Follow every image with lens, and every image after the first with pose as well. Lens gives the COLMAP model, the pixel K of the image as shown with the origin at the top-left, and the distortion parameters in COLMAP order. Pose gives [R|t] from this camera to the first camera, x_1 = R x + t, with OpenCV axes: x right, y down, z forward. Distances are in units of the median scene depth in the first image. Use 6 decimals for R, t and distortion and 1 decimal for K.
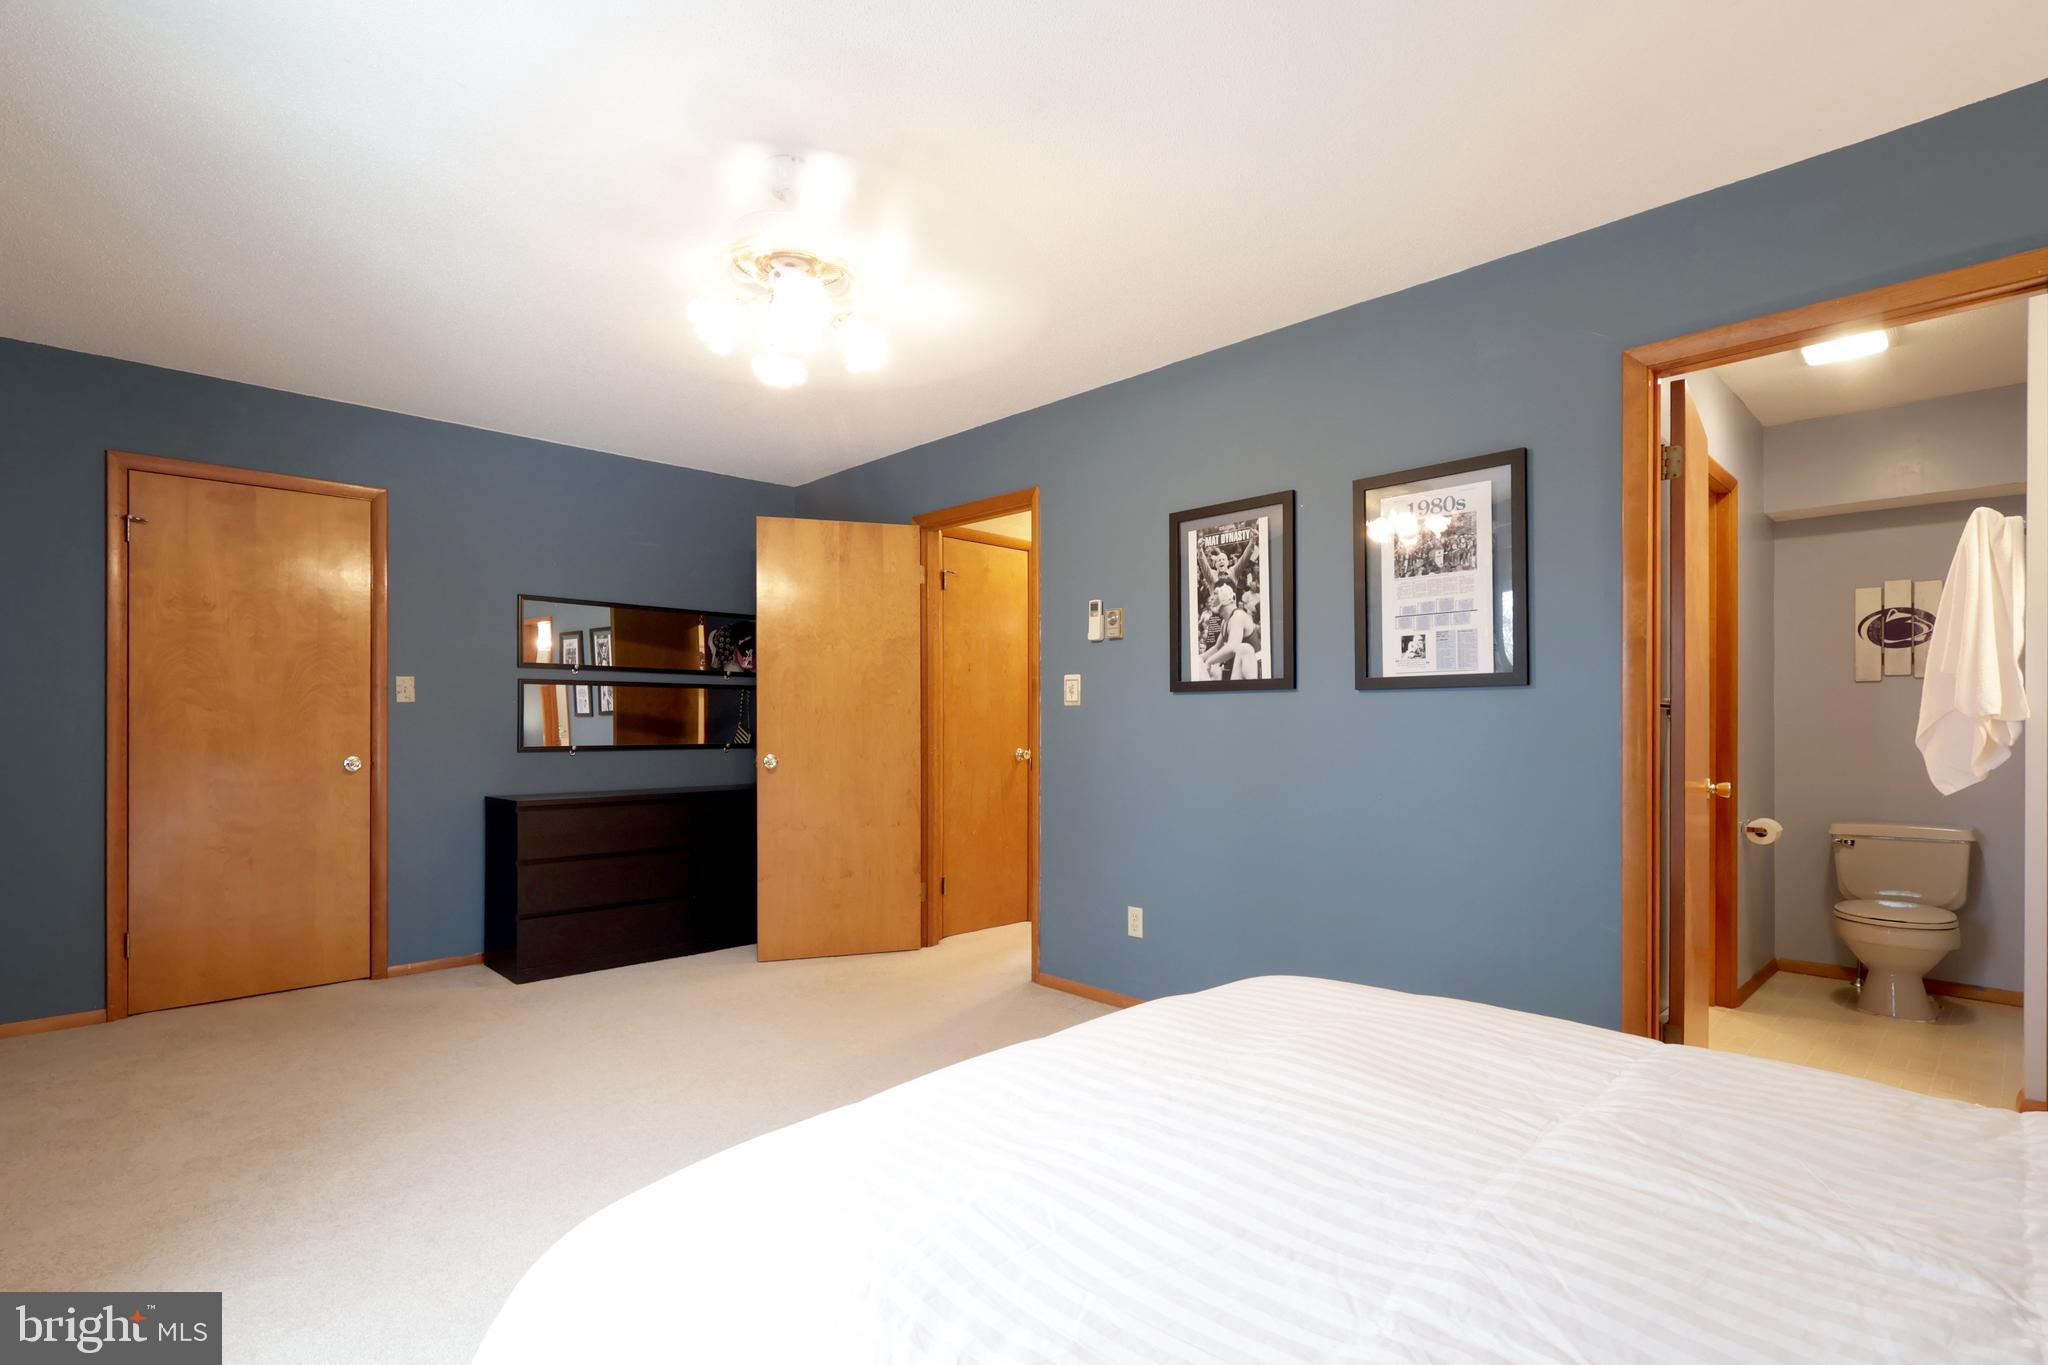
lens RADIAL K [[964.5, 0, 982.3], [0, 964.5, 692.4], [0, 0, 1]] dist [-0.000978, 0.000054]
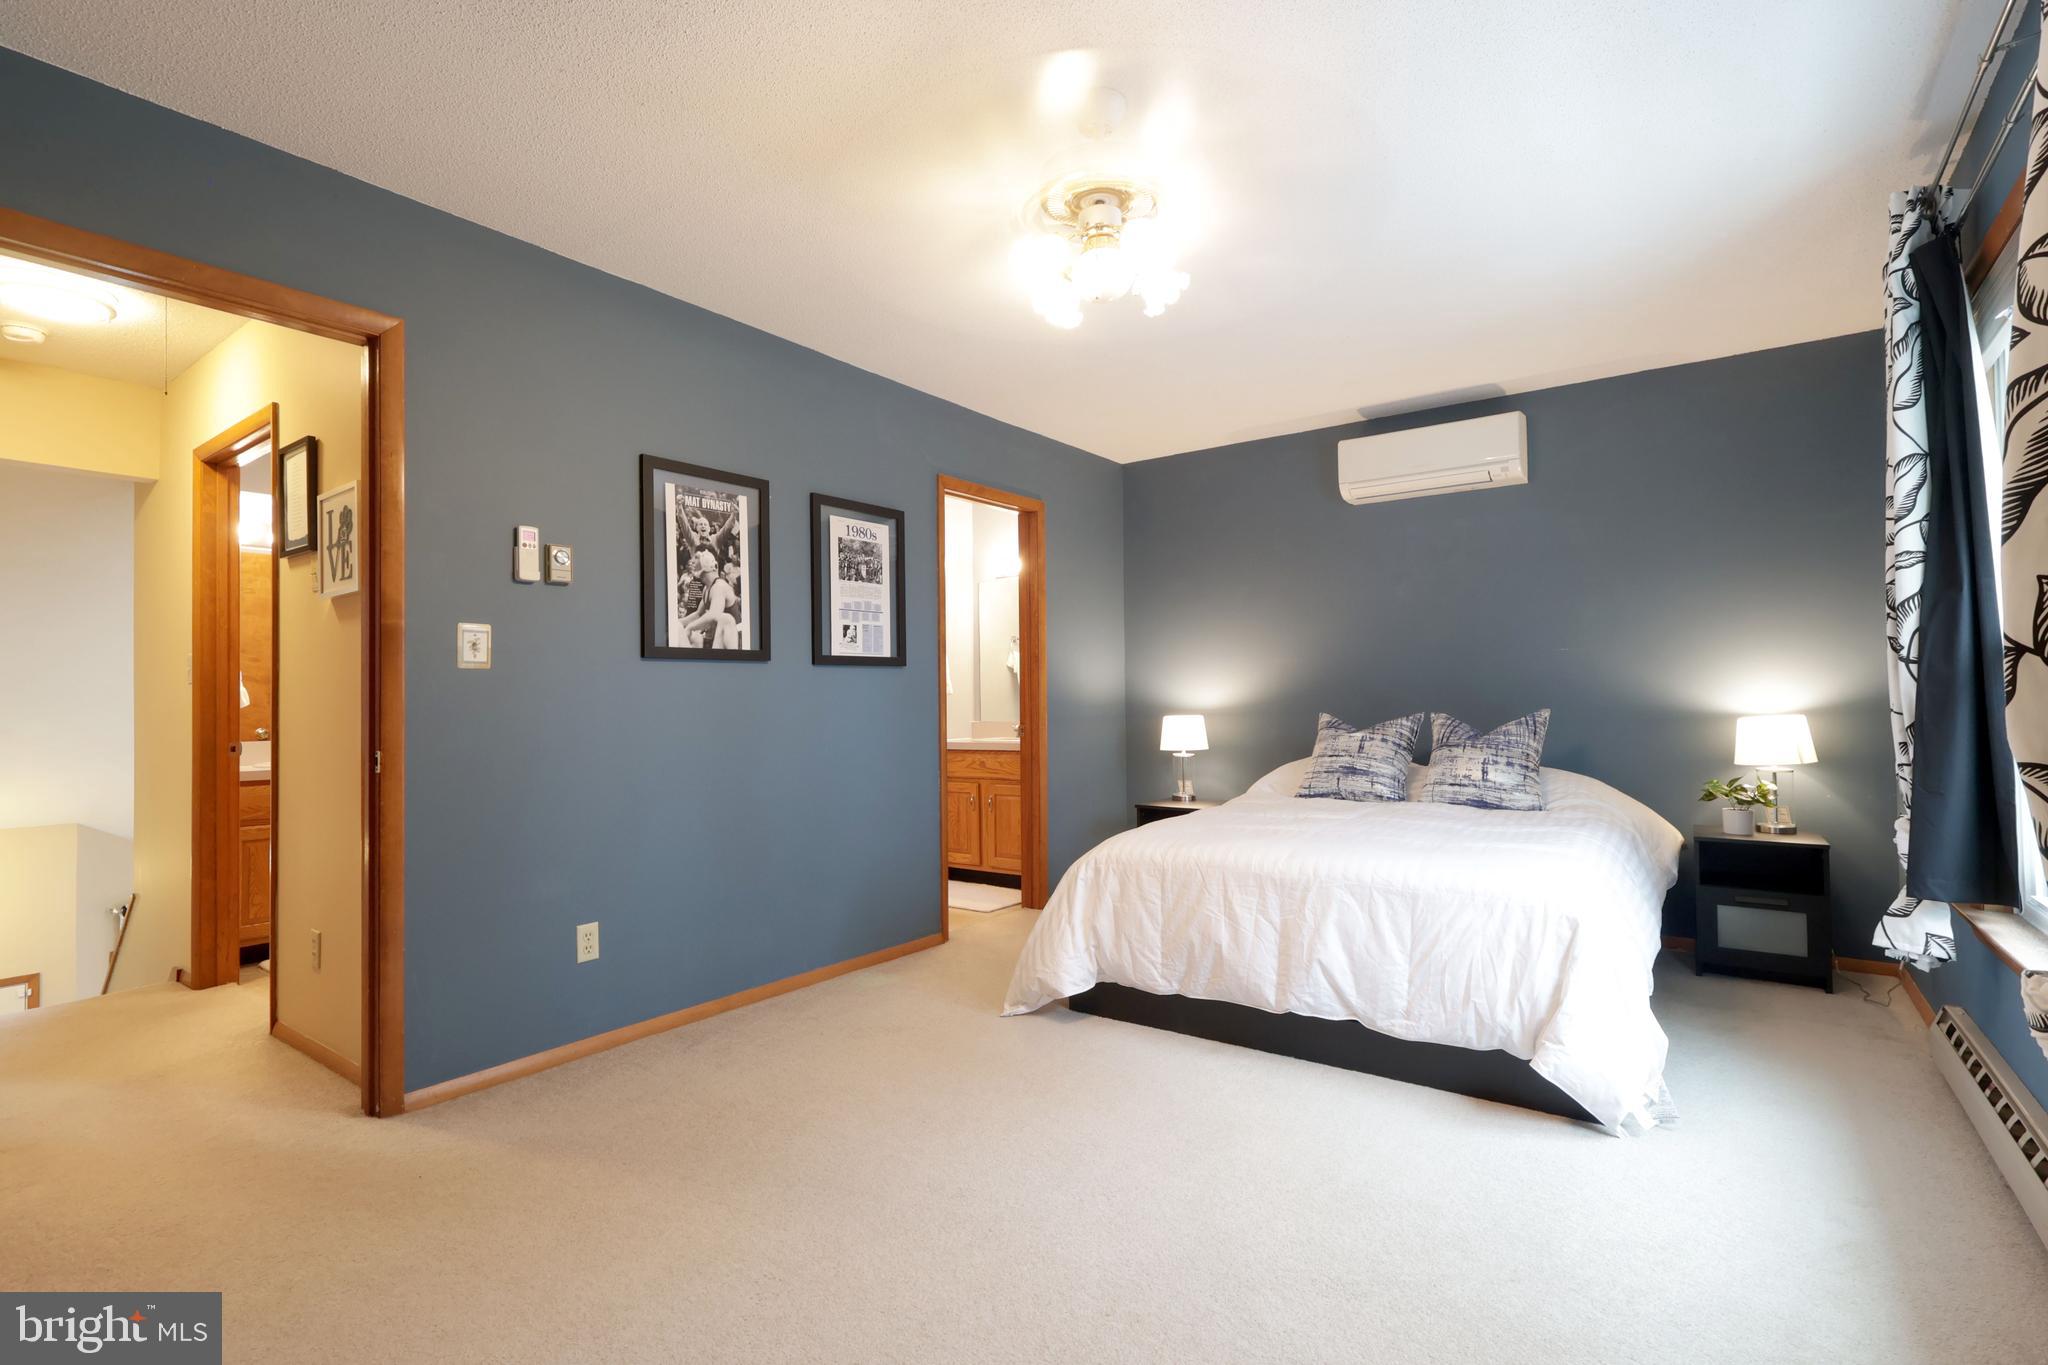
lens RADIAL K [[959.7, 0, 1017.0], [0, 959.7, 691.4], [0, 0, 1]] dist [-0.000456, 0.000245]
pose [[-0.179782, 0.025184, 0.983384, -0.762721], [0.000889, 0.999676, -0.025439, 0.056154], [-0.983706, -0.003700, -0.179746, 0.872667]]
